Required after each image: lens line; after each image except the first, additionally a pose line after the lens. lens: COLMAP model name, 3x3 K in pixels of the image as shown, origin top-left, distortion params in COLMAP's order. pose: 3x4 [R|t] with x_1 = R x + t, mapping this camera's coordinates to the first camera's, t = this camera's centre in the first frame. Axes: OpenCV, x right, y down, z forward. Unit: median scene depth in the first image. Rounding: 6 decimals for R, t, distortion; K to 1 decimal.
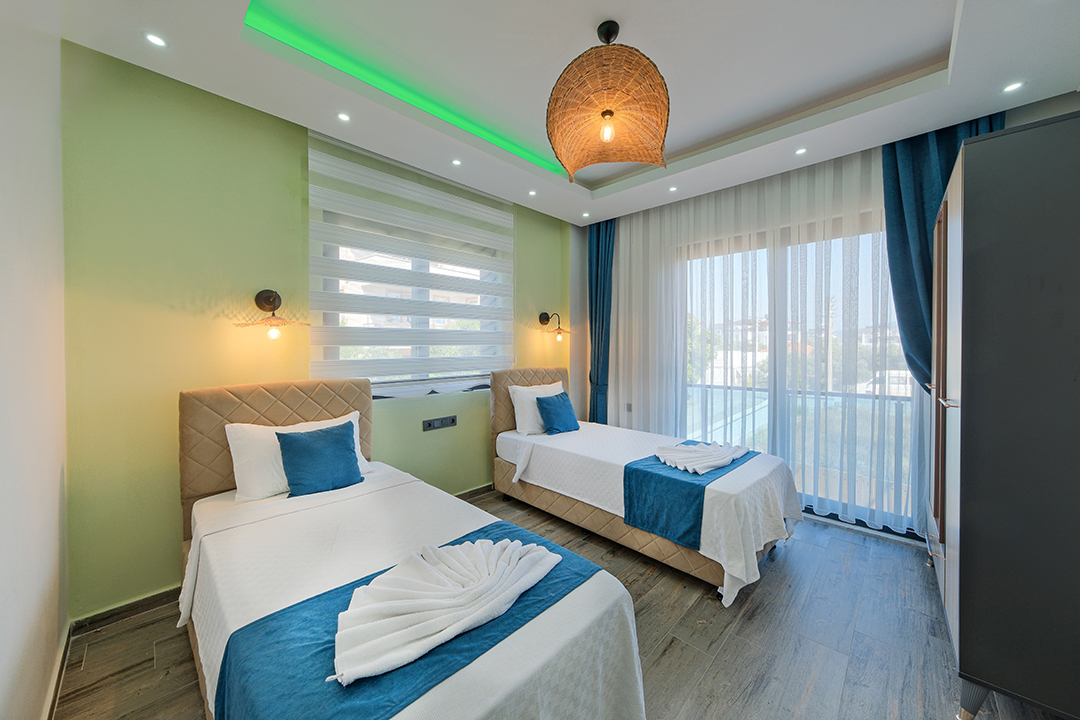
lens RADIAL K [[387.2, 0, 538.3], [0, 387.2, 354.2], [0, 0, 1]] dist [-0.000785, -0.000028]
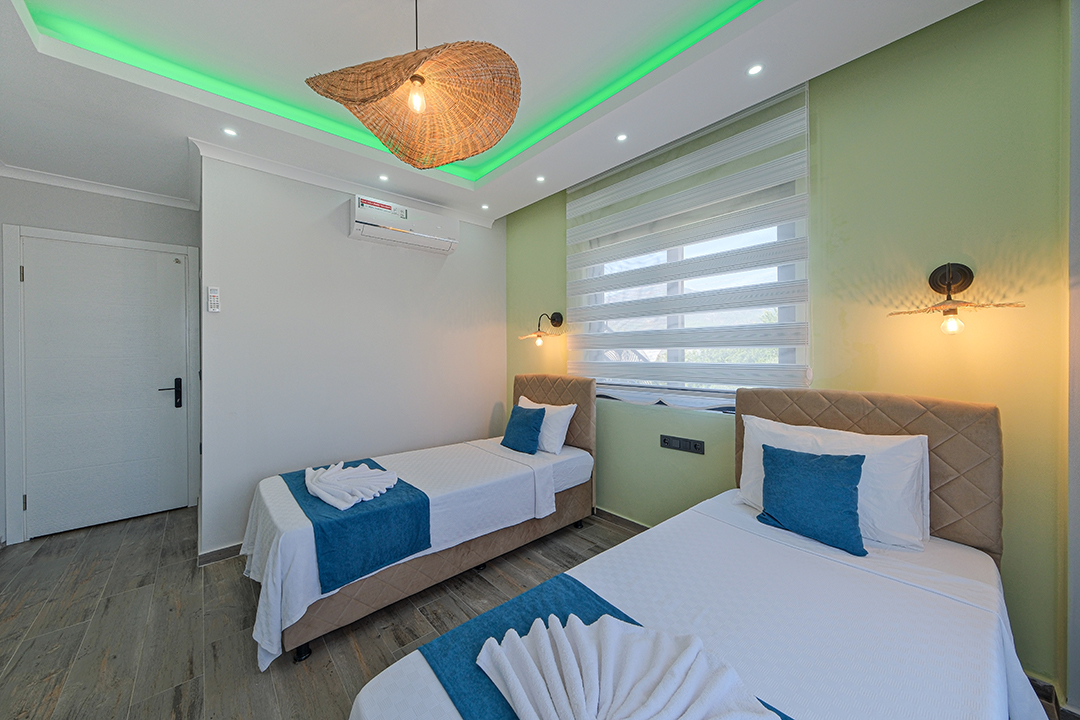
lens RADIAL K [[392.7, 0, 539.1], [0, 392.7, 352.3], [0, 0, 1]] dist [0.000208, 0.000068]
pose [[-0.084903, 0.003460, -0.996383, 0.589925], [-0.012039, 0.999917, 0.004498, -0.013785], [0.996316, 0.012377, -0.084855, 0.777160]]
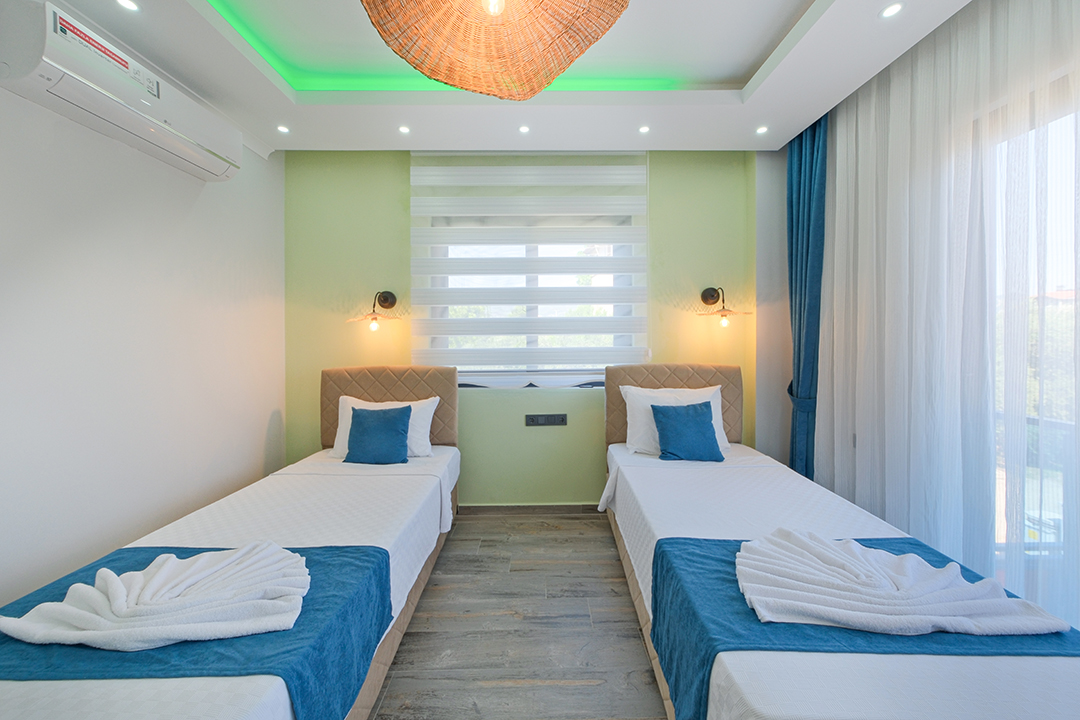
lens RADIAL K [[386.8, 0, 546.7], [0, 386.8, 340.6], [0, 0, 1]] dist [0.000417, 0.000207]
pose [[0.703366, 0.002381, -0.710824, 0.397630], [-0.008688, 0.999948, -0.005247, -0.004480], [0.710775, 0.009867, 0.703351, 0.360549]]
